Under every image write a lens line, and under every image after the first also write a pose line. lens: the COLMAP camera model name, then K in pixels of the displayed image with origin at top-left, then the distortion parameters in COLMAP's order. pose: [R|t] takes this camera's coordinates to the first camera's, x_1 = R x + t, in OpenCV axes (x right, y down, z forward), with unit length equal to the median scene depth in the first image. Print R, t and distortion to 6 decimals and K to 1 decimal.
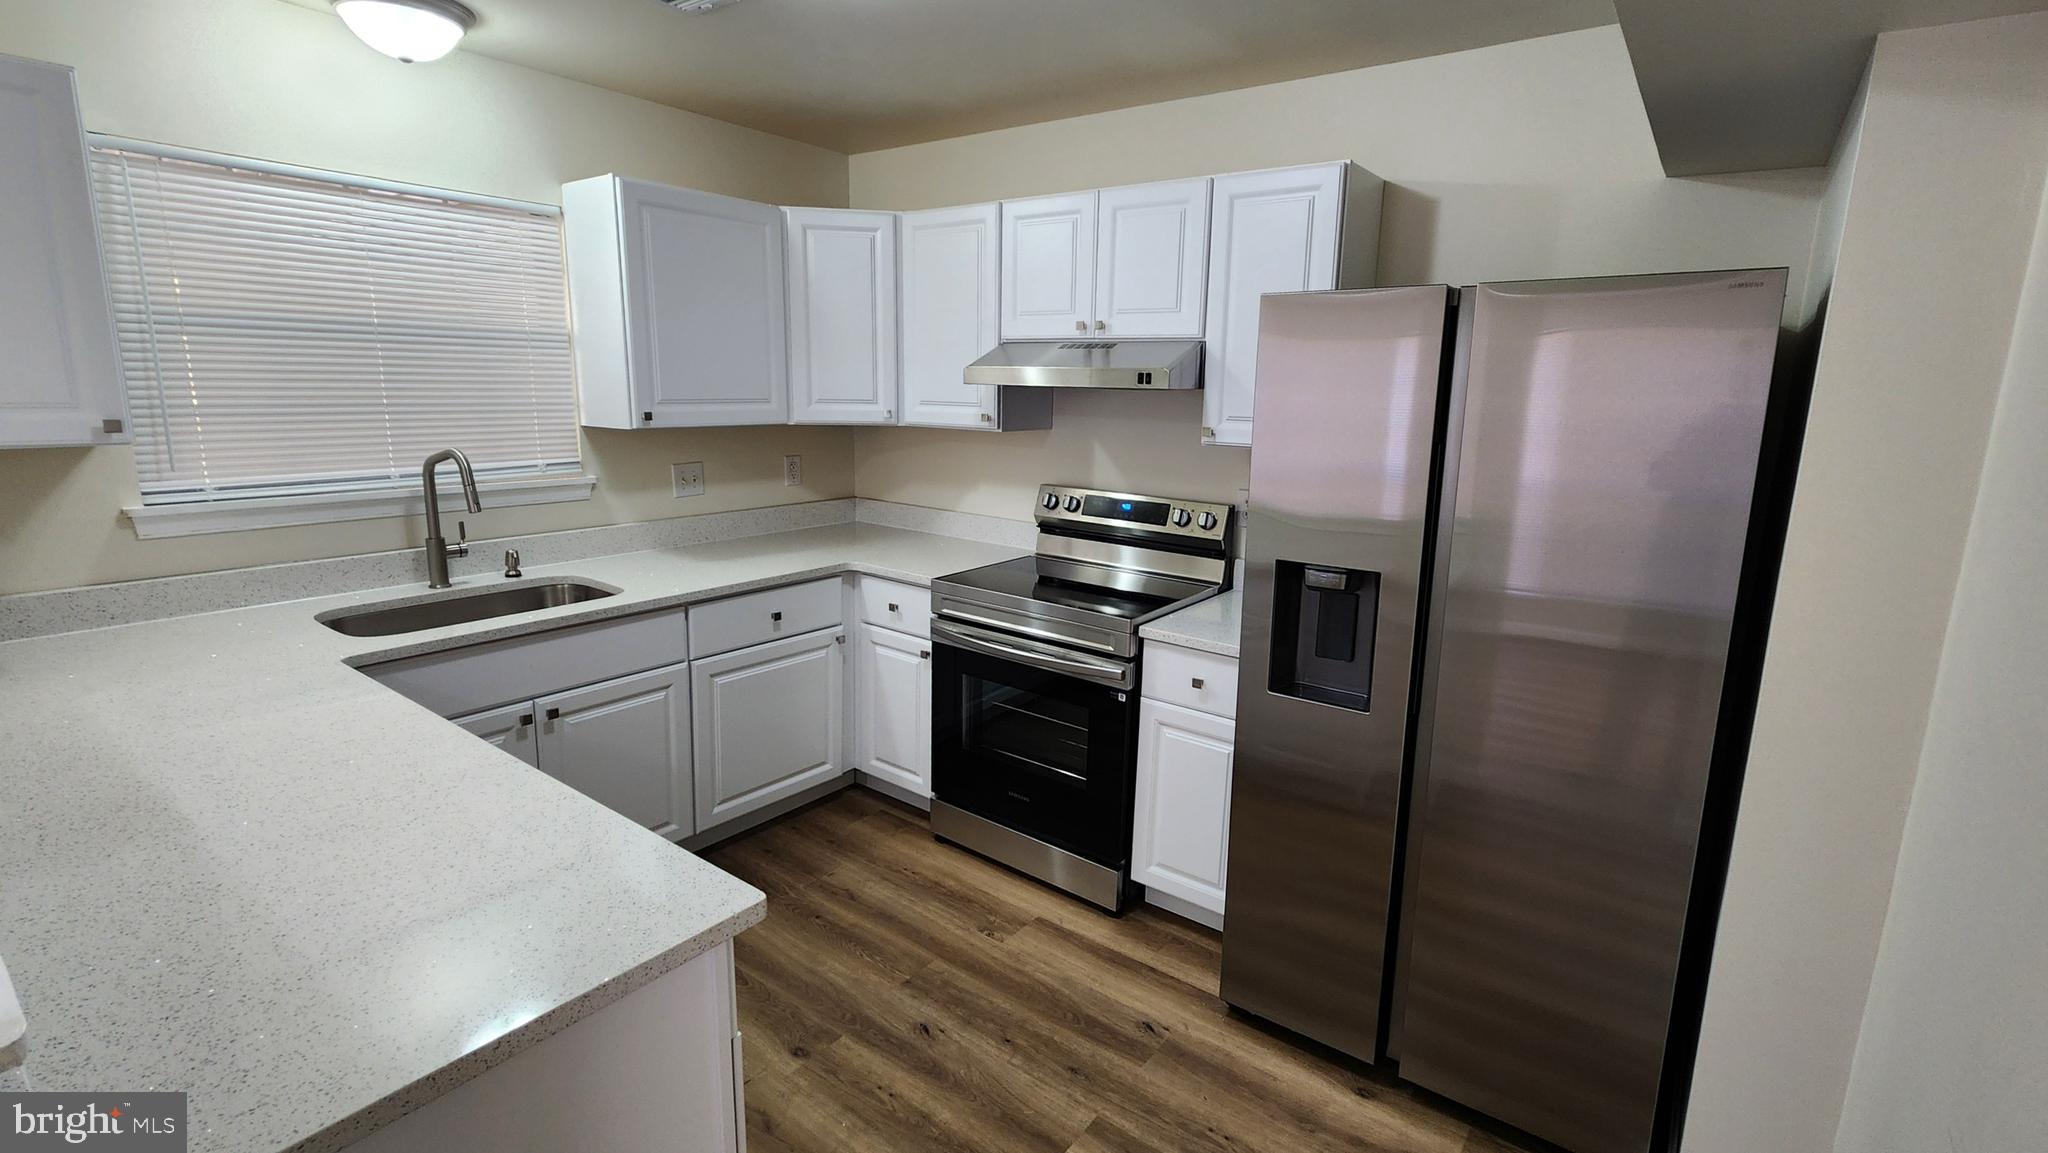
lens RADIAL K [[927.0, 0, 1060.7], [0, 927.0, 559.8], [0, 0, 1]] dist [-0.002468, -0.002122]
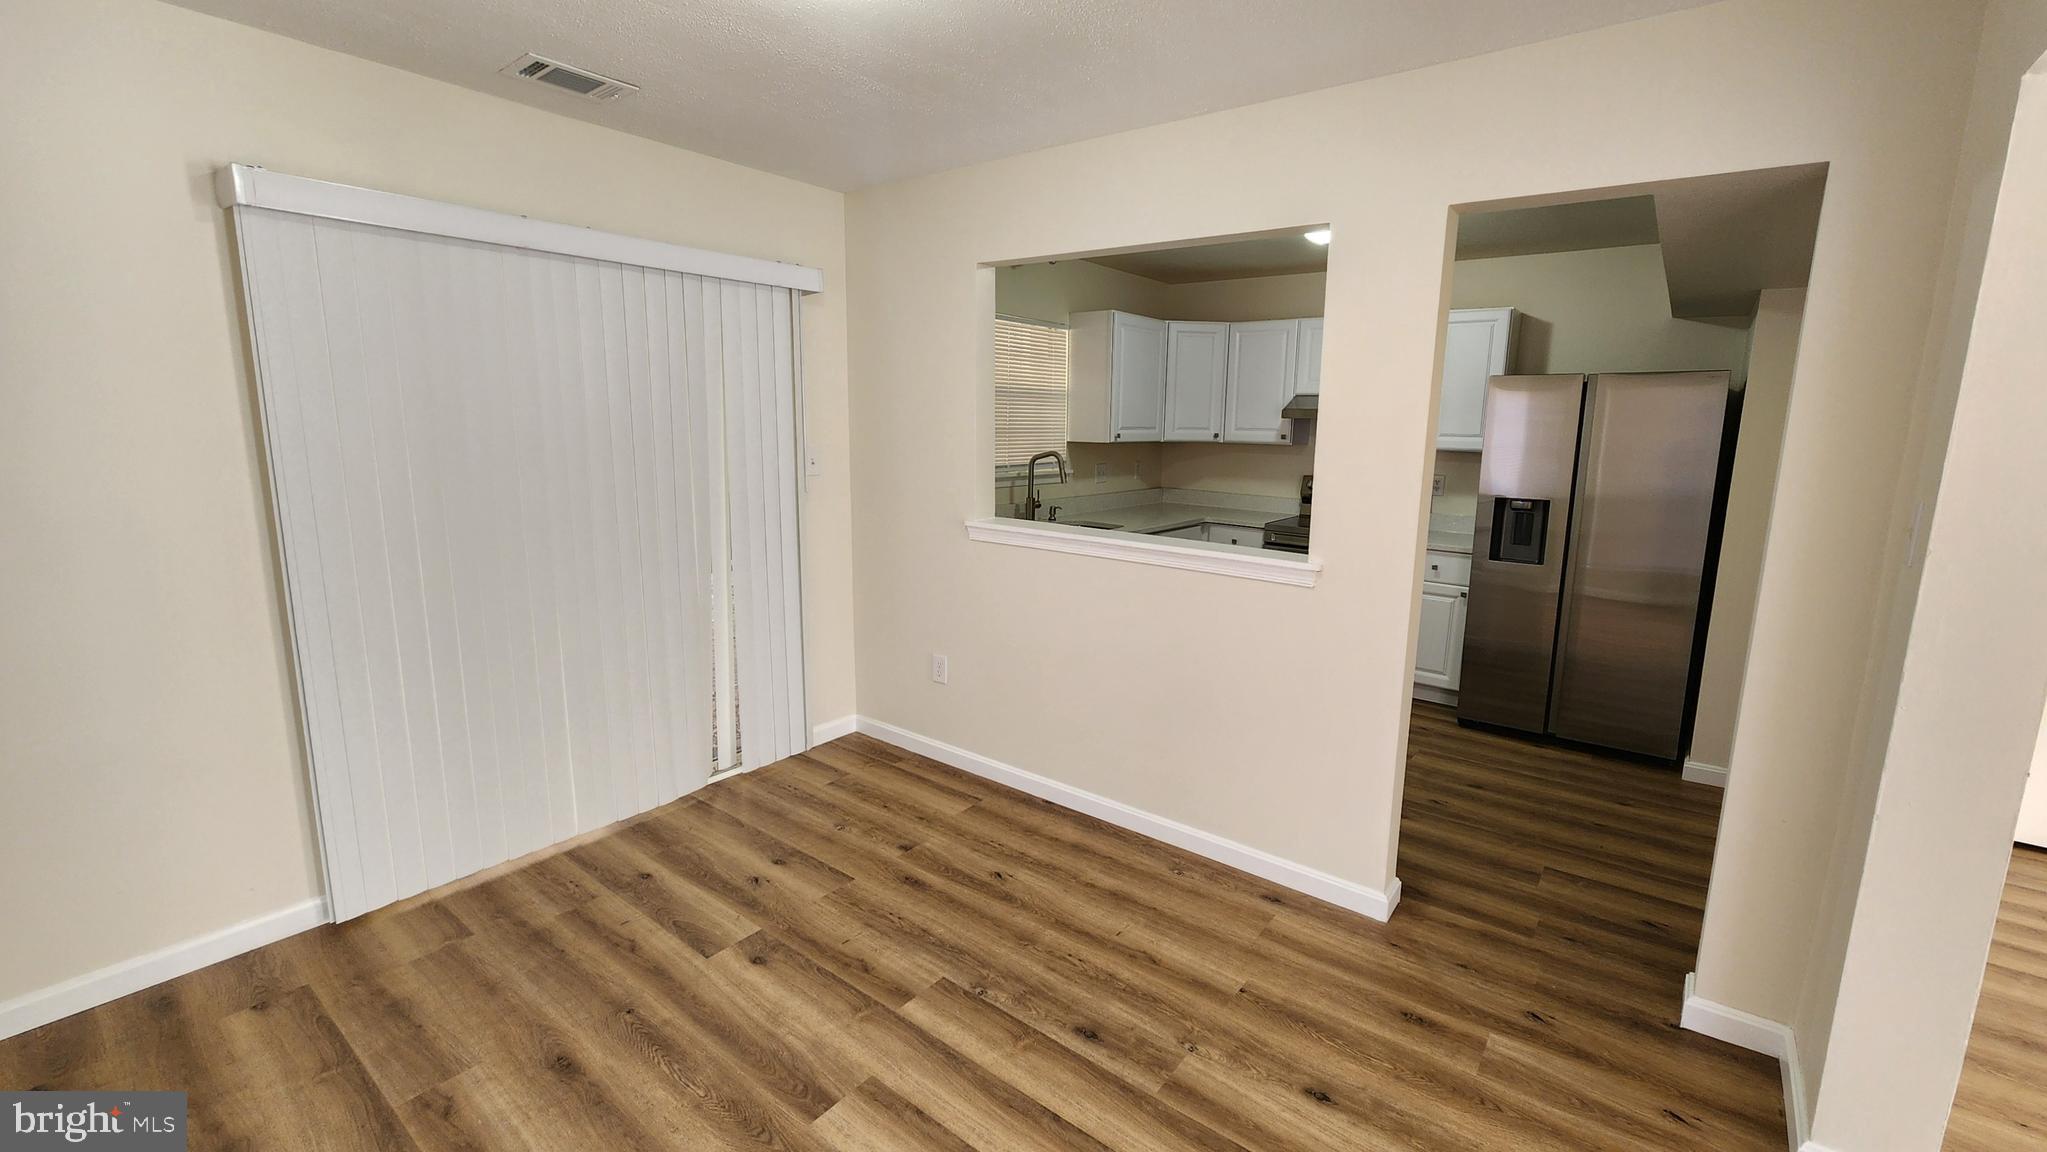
lens RADIAL K [[870.2, 0, 1039.9], [0, 870.2, 565.4], [0, 0, 1]] dist [-0.004647, -0.000143]
pose [[0.999801, -0.001937, -0.019876, -0.590310], [0.001471, 0.999724, -0.023442, 0.153182], [0.019916, 0.023408, 0.999528, -0.782773]]
